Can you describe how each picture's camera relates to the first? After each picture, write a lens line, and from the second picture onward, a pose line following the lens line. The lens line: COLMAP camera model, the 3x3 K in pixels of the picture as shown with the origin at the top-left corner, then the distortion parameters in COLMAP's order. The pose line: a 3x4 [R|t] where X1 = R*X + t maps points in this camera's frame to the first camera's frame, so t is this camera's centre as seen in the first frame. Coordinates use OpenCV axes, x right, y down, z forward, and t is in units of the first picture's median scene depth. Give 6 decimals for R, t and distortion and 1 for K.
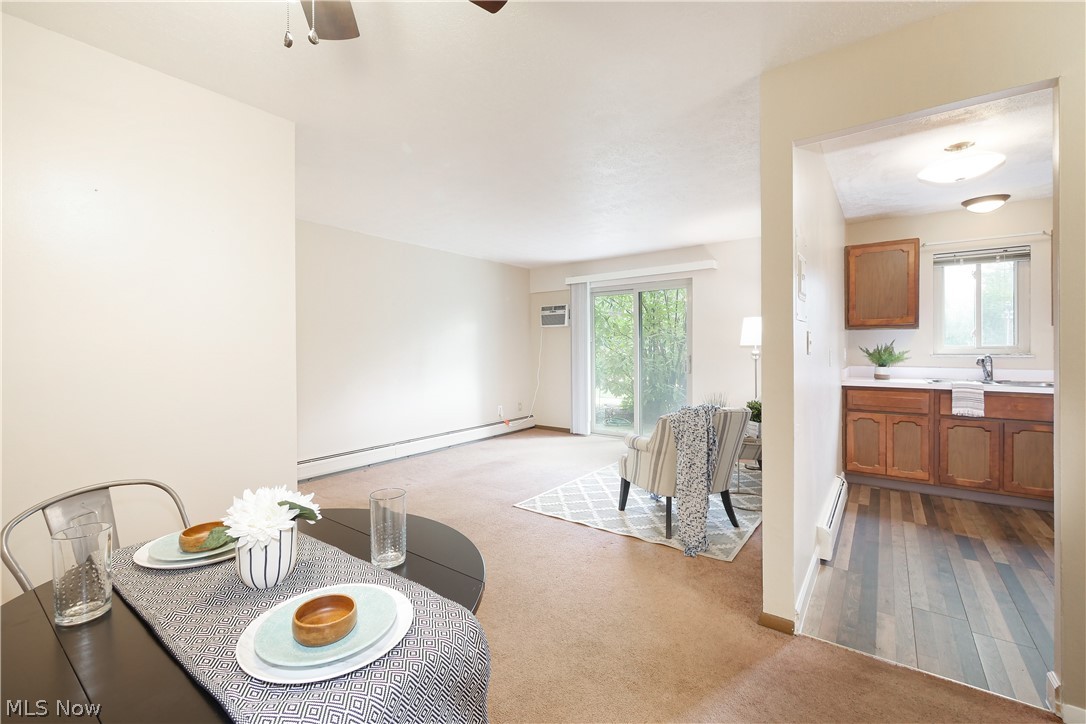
lens RADIAL K [[462.6, 0, 544.2], [0, 462.6, 354.4], [0, 0, 1]] dist [-0.001724, -0.000607]
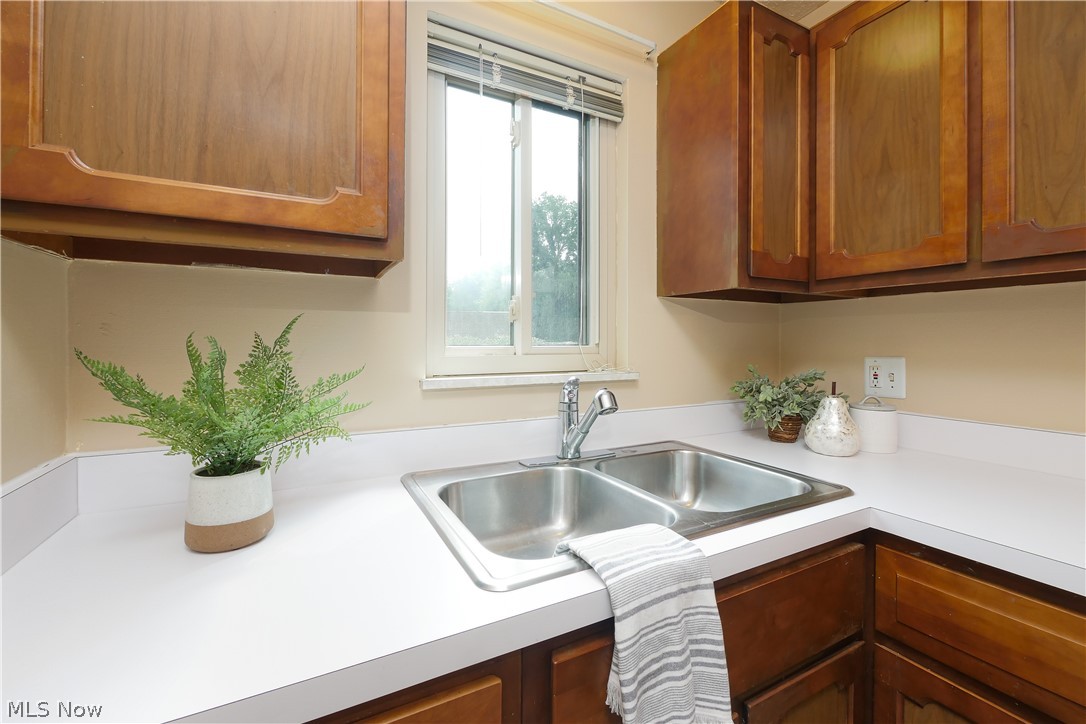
lens RADIAL K [[462.6, 0, 544.2], [0, 462.6, 354.4], [0, 0, 1]] dist [-0.001724, -0.000607]
pose [[0.424238, -0.001098, 0.905550, 0.629330], [0.012109, 0.999917, -0.004461, -0.014585], [-0.905470, 0.012858, 0.424216, 0.827044]]
